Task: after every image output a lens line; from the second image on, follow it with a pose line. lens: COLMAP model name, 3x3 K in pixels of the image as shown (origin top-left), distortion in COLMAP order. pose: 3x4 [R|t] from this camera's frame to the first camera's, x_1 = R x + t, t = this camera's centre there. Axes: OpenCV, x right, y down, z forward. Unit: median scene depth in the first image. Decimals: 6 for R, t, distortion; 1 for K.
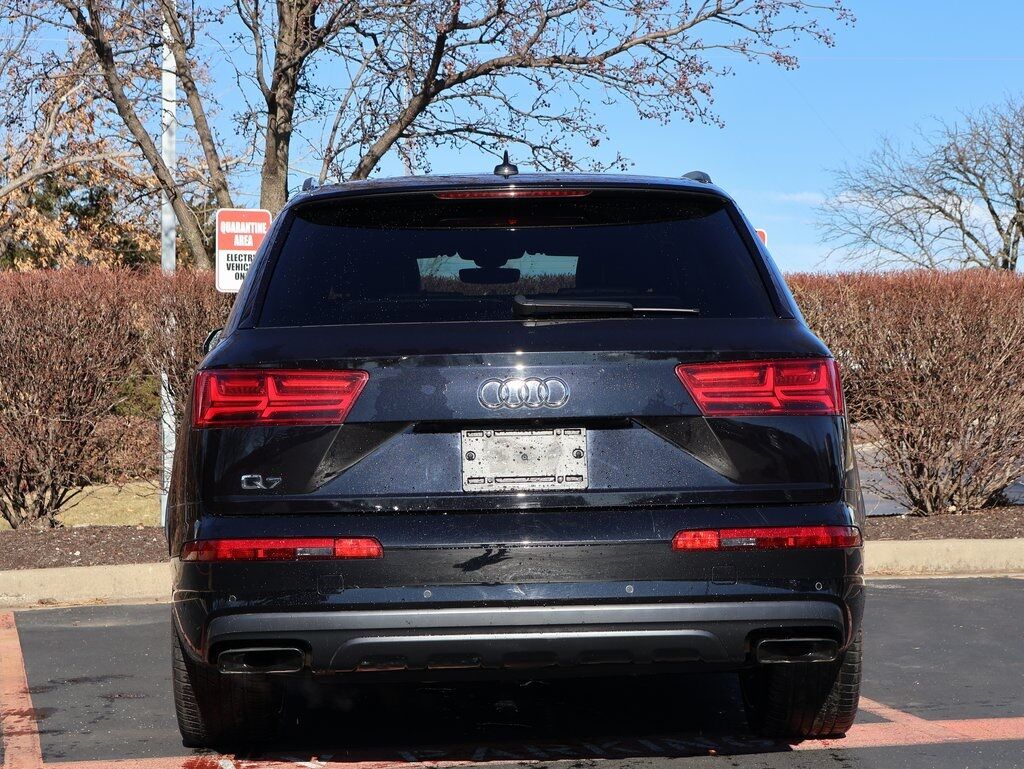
lens RADIAL K [[2177.8, 0, 512.0], [0, 2177.8, 384.5], [0, 0, 1]] dist [-0.017685, -0.096258]
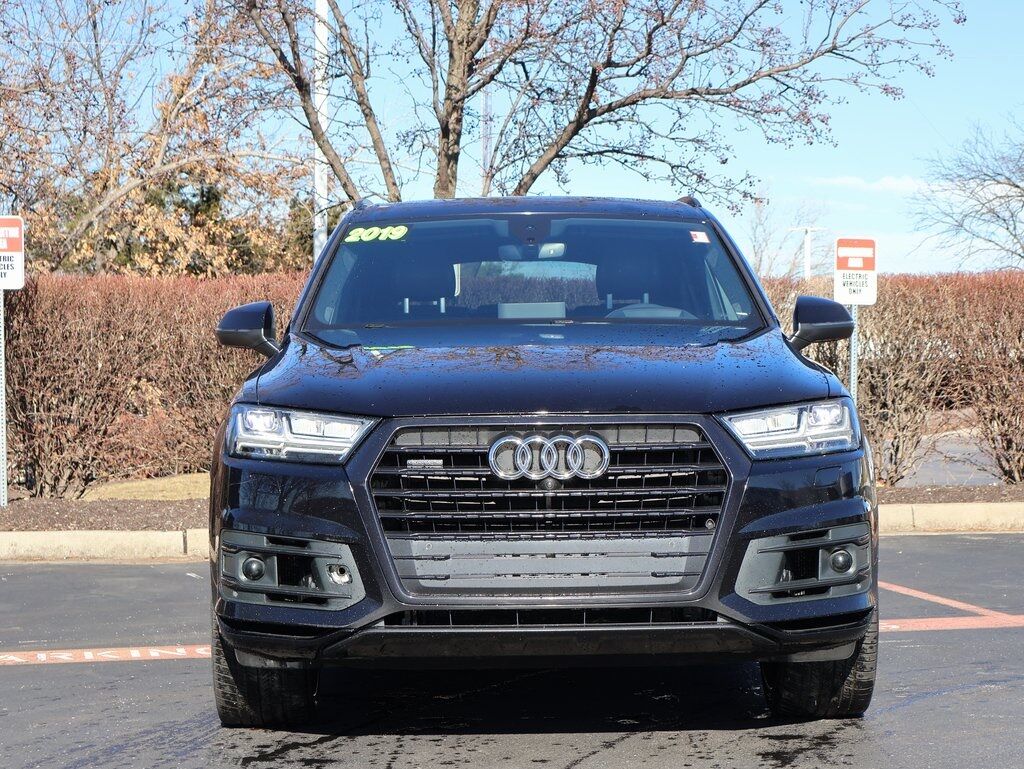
lens RADIAL K [[2239.9, 0, 537.9], [0, 2239.9, 410.3], [0, 0, 1]] dist [0.028033, -0.080972]
pose [[0.999712, -0.003399, -0.023741, -0.033685], [0.003767, 0.999873, 0.015473, 0.001844], [0.023685, -0.015558, 0.999598, -0.192043]]
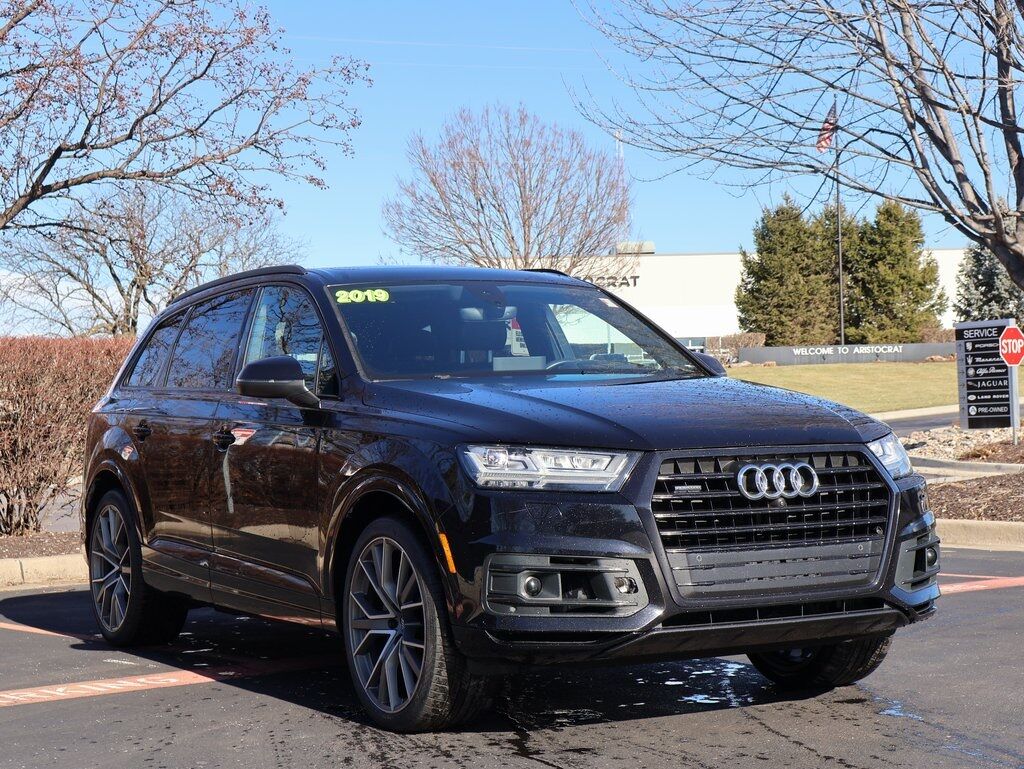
lens RADIAL K [[1989.2, 0, 512.0], [0, 1989.2, 384.5], [0, 0, 1]] dist [-0.022967, 0.094083]
pose [[0.896598, -0.008454, 0.442765, -0.298465], [0.018301, 0.999671, -0.017973, 0.002180], [-0.442468, 0.024218, 0.896457, -0.154659]]
